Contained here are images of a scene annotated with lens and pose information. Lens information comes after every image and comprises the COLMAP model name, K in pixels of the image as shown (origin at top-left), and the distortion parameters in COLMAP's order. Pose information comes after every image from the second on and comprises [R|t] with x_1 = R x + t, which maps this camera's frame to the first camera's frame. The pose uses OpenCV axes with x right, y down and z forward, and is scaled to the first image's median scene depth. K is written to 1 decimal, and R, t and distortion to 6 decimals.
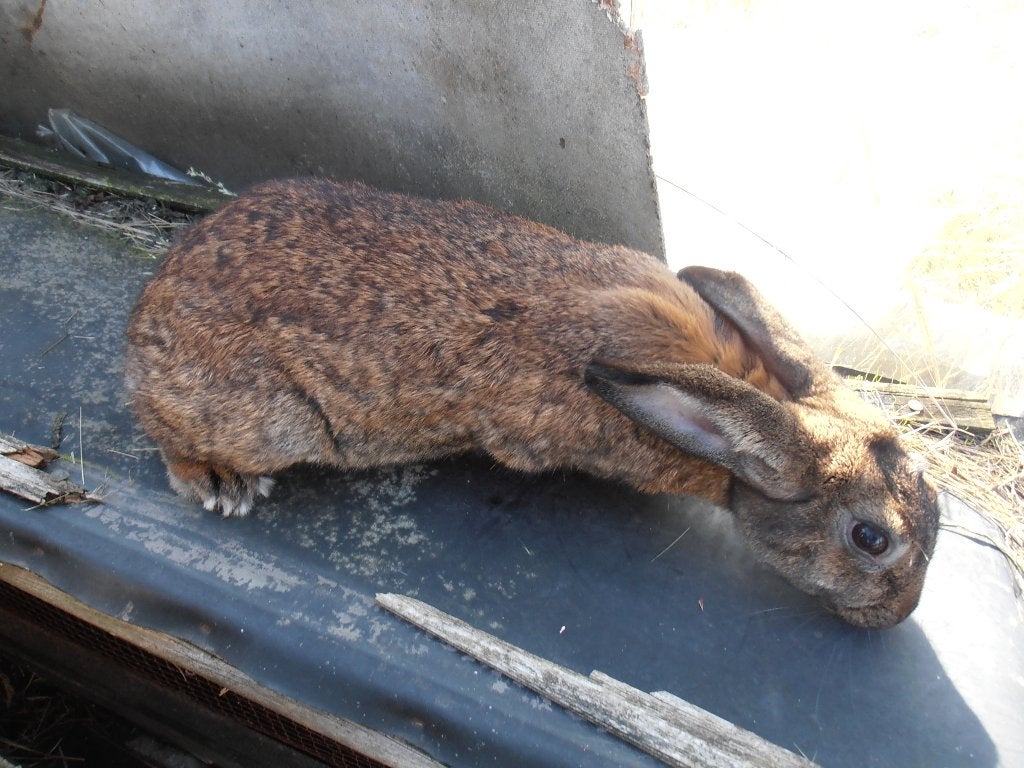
lens RADIAL K [[710.4, 0, 512.7], [0, 710.4, 383.9], [0, 0, 1]] dist [-0.019245, 0.006891]
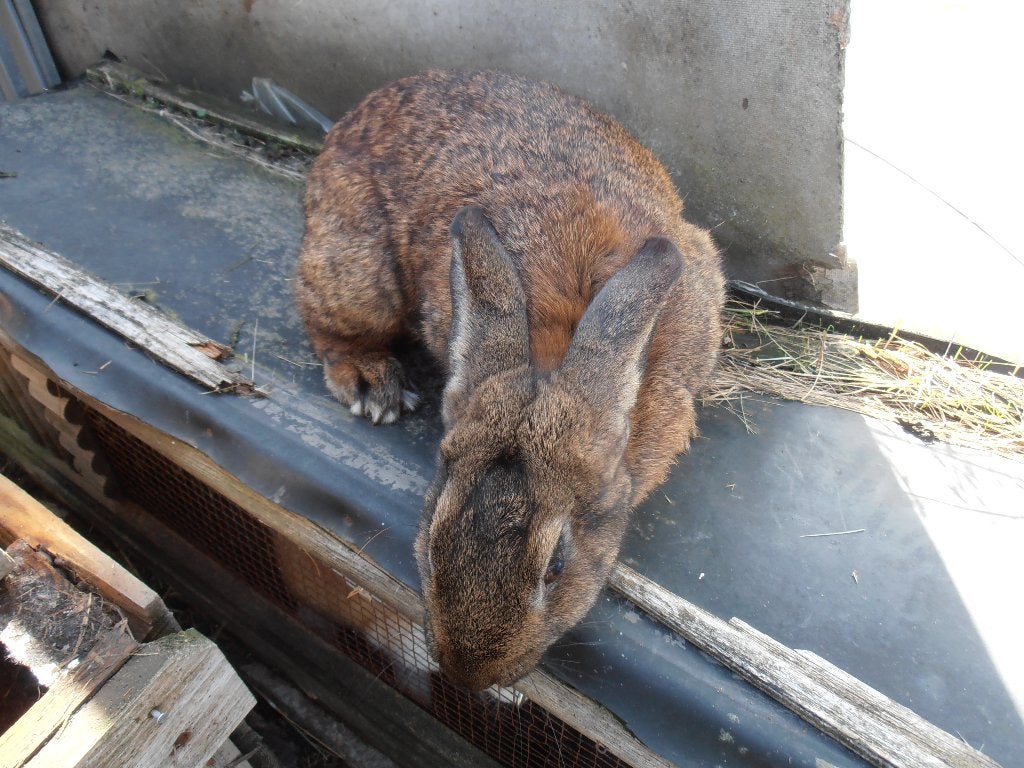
lens RADIAL K [[710.4, 0, 512.2], [0, 710.4, 384.3], [0, 0, 1]] dist [-0.019245, 0.006891]
pose [[0.979384, 0.115183, -0.165953, -0.041274], [-0.122637, 0.991822, -0.035357, 0.128100], [0.160523, 0.054980, 0.985500, 0.004847]]
